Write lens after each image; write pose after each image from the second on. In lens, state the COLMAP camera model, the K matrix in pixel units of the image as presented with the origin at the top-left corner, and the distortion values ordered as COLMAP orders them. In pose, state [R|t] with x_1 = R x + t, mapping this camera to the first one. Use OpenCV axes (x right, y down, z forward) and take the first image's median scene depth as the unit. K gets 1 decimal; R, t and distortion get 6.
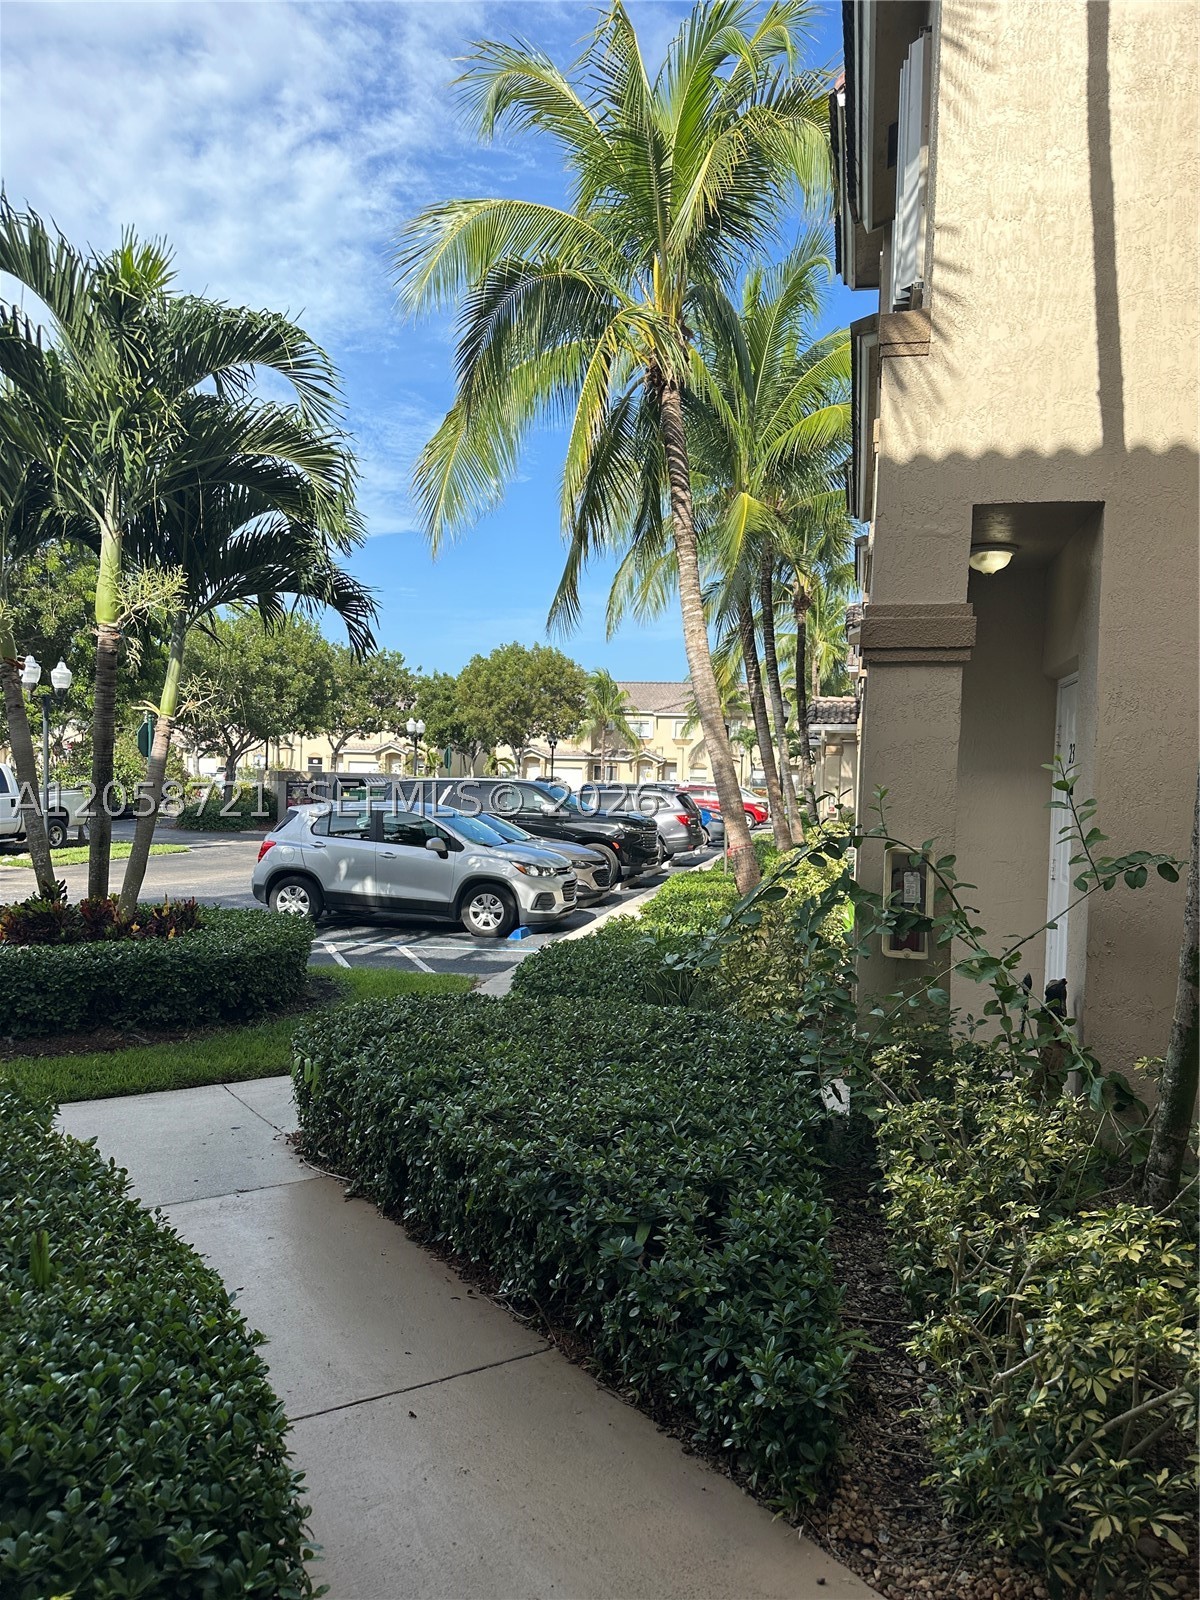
lens RADIAL K [[1112.7, 0, 590.5], [0, 1112.7, 791.0], [0, 0, 1]] dist [0.129414, -0.233292]
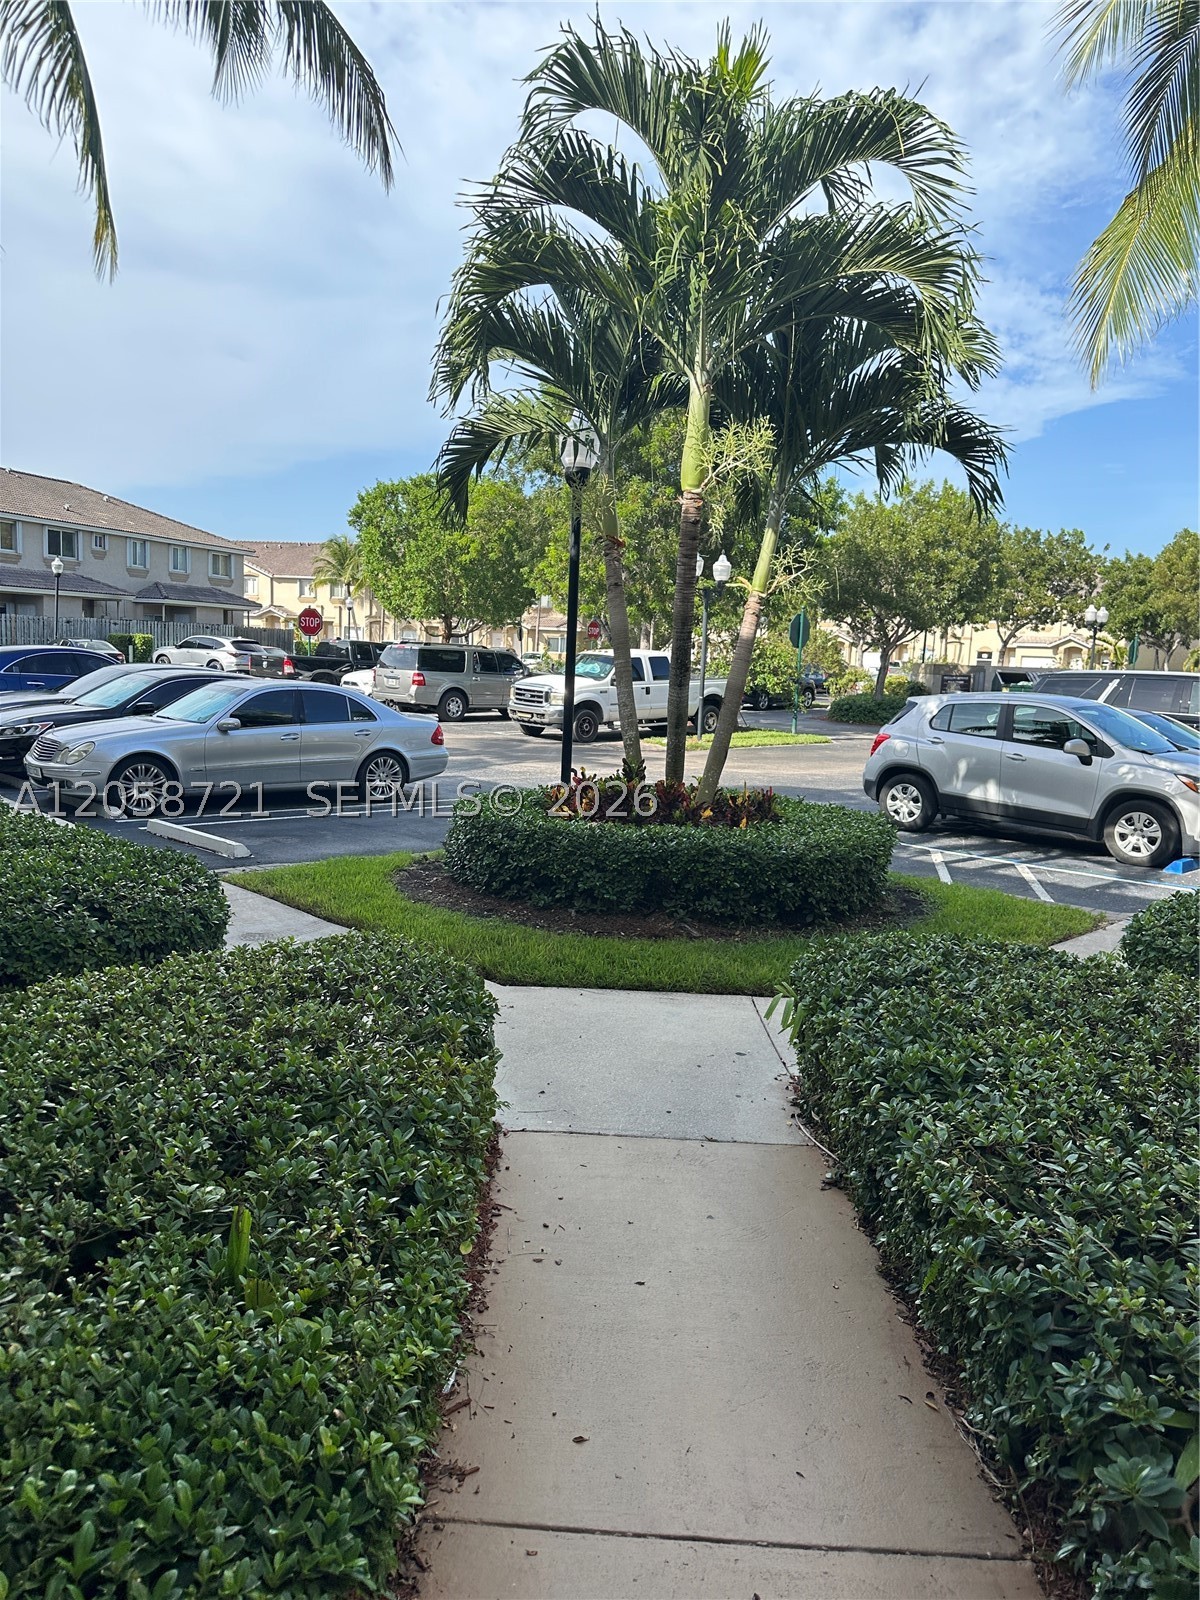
lens RADIAL K [[1112.7, 0, 590.5], [0, 1112.7, 791.0], [0, 0, 1]] dist [0.129414, -0.233292]
pose [[0.835329, 0.078660, -0.544094, 0.019925], [-0.028378, 0.994561, 0.100217, 0.006601], [0.549018, -0.068274, 0.833017, 0.109234]]
